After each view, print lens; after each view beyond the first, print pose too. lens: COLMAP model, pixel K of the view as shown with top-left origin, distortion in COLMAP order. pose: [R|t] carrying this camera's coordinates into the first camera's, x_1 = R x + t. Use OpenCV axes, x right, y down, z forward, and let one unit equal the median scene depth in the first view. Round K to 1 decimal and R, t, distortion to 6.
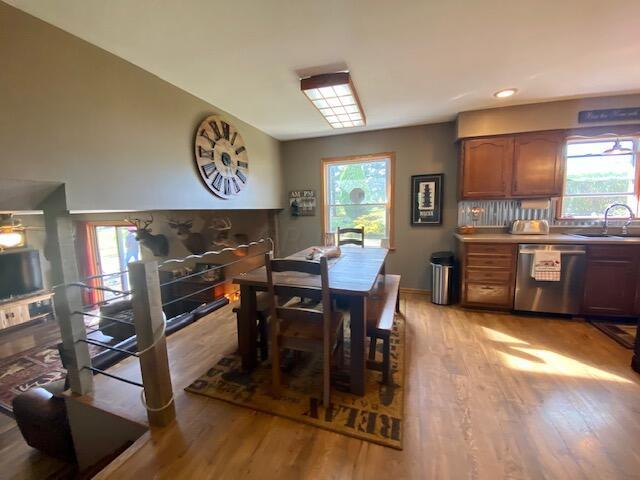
lens RADIAL K [[257.2, 0, 320.0], [0, 257.2, 240.0], [0, 0, 1]] dist [0.018706, -0.018887]
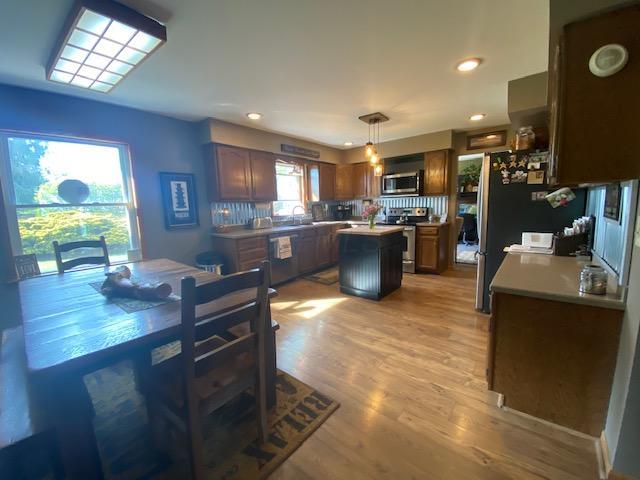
lens RADIAL K [[257.2, 0, 320.0], [0, 257.2, 240.0], [0, 0, 1]] dist [0.018706, -0.018887]
pose [[0.356843, -0.115112, 0.927045, -0.300585], [0.127958, 0.989048, 0.073557, -0.020382], [-0.925359, 0.092374, 0.367665, 0.226044]]
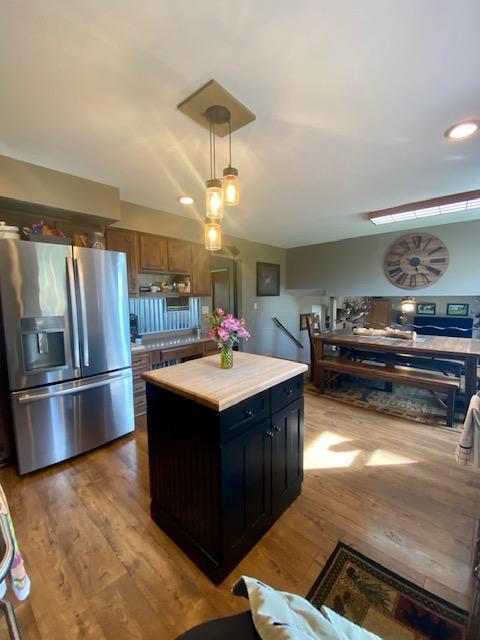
lens RADIAL K [[257.2, 0, 240.0], [0, 257.2, 320.0], [0, 0, 1]] dist [0.018706, -0.018887]
pose [[-0.412526, 0.106778, -0.904666, 1.166453], [-0.093416, 0.982912, 0.158611, -0.109216], [0.906143, 0.149941, -0.395502, 0.612337]]
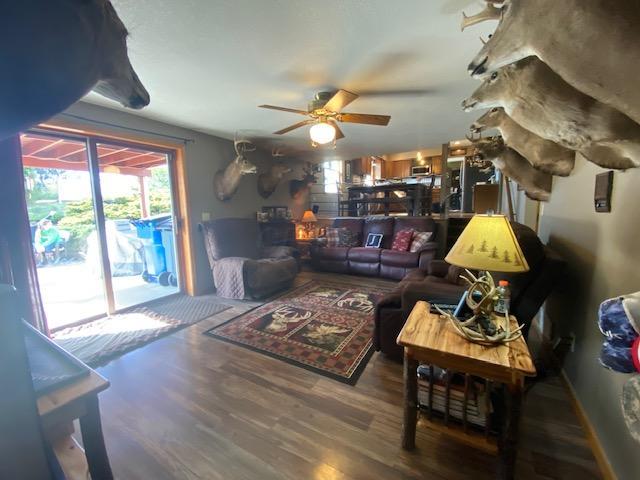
lens RADIAL K [[257.2, 0, 320.0], [0, 257.2, 240.0], [0, 0, 1]] dist [0.018706, -0.018887]
pose [[0.195951, -0.103144, 0.975174, -2.077932], [0.131015, 0.988291, 0.078205, 0.248210], [-0.971822, 0.112438, 0.207170, 0.938440]]
